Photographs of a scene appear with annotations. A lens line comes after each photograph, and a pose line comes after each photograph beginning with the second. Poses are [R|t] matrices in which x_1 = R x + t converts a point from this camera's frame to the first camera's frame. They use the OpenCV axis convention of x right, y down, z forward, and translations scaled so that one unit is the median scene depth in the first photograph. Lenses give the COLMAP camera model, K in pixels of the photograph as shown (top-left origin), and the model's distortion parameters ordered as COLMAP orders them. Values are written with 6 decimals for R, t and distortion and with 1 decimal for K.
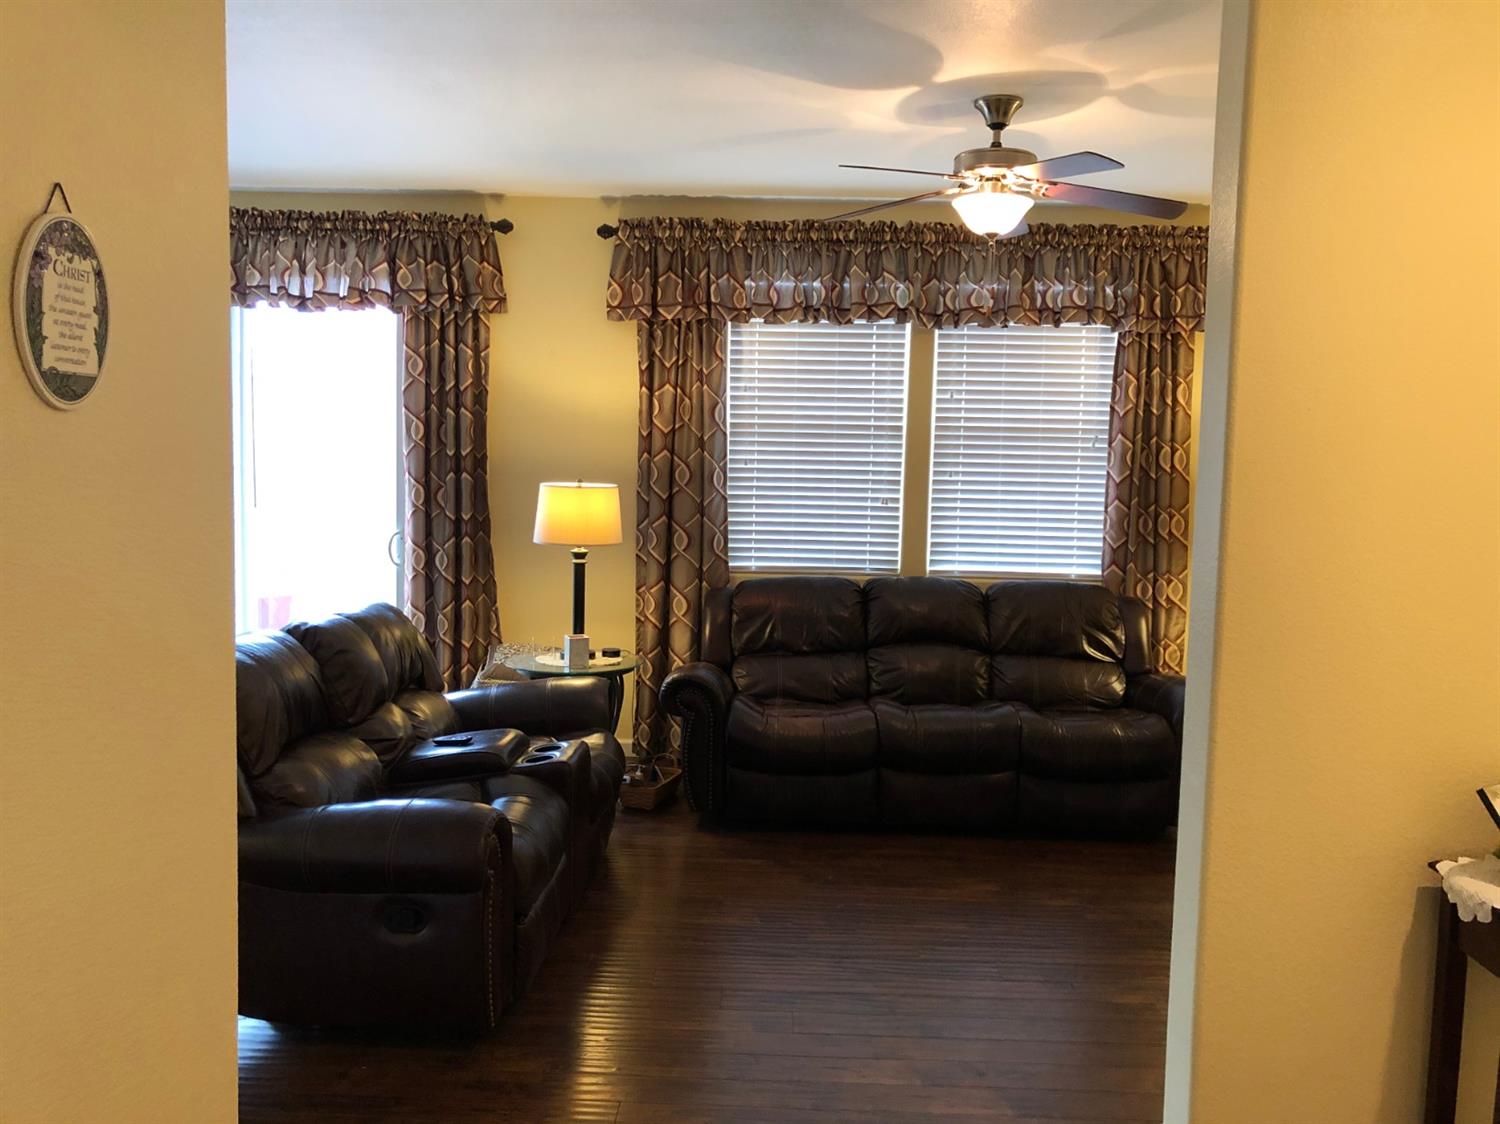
lens RADIAL K [[1226.7, 0, 762.7], [0, 1226.7, 590.3], [0, 0, 1]] dist [0.035422, -0.036047]
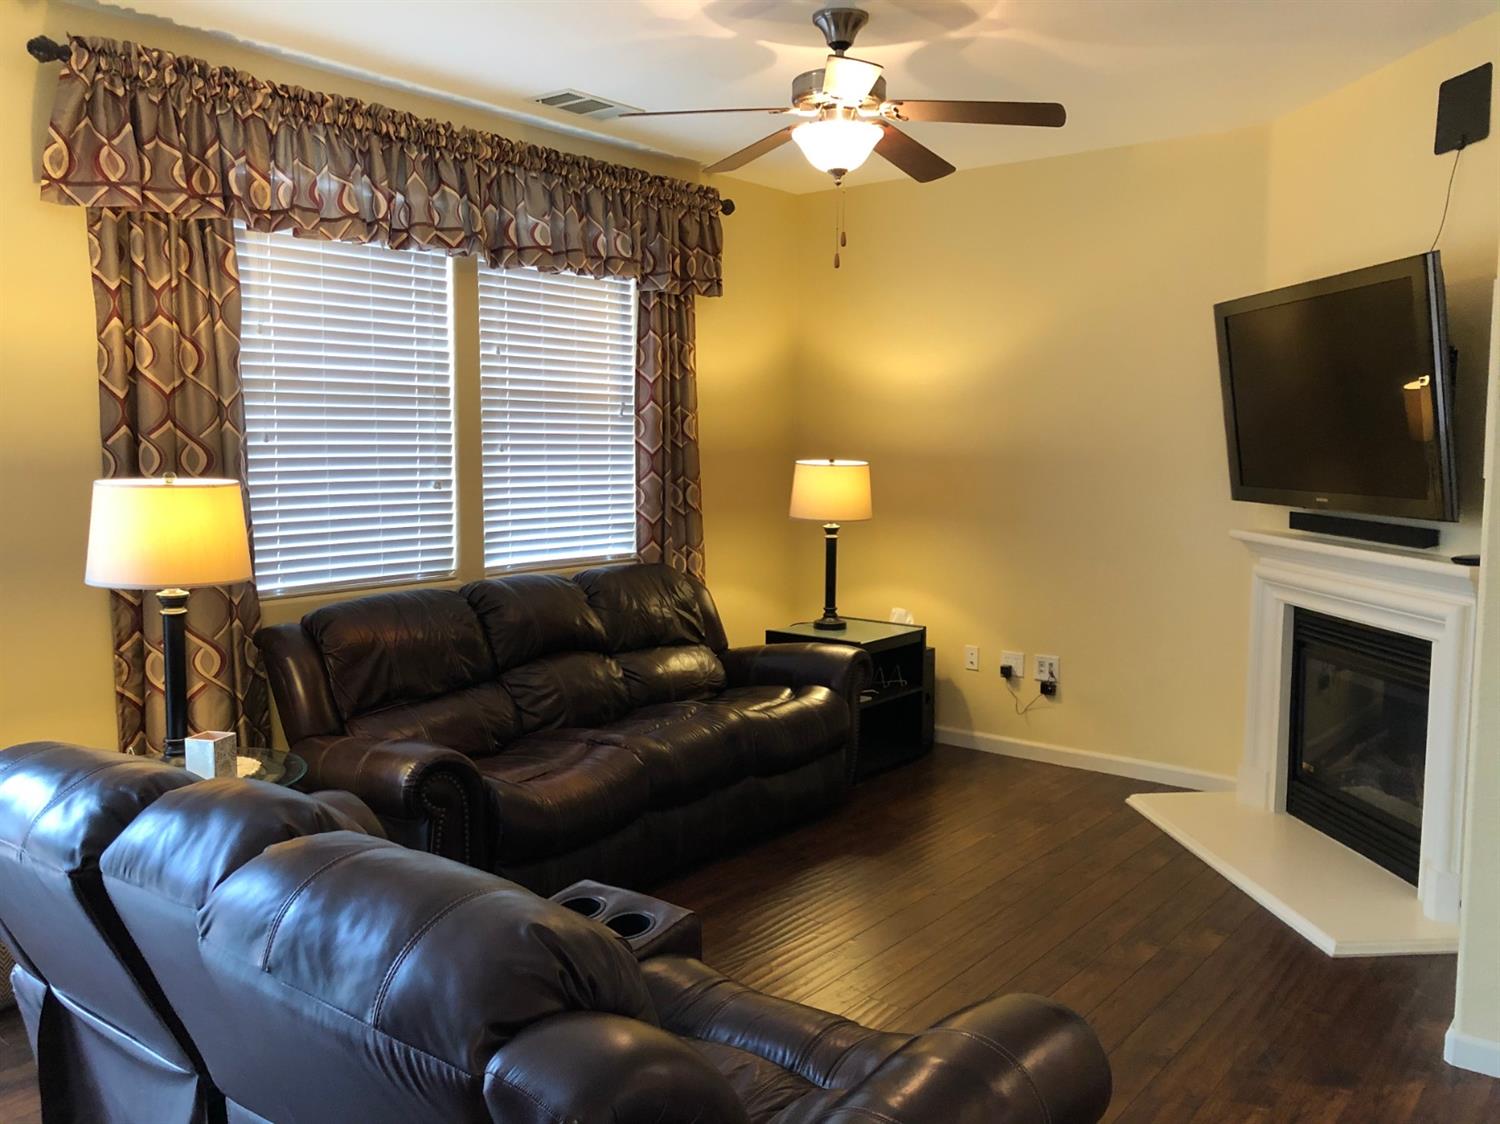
lens RADIAL K [[1226.7, 0, 756.7], [0, 1226.7, 556.9], [0, 0, 1]] dist [0.035422, -0.036047]
pose [[0.607638, -0.094833, 0.788532, -0.401423], [0.092767, 0.994524, 0.048121, -0.046707], [-0.788777, 0.043909, 0.613109, 0.374358]]
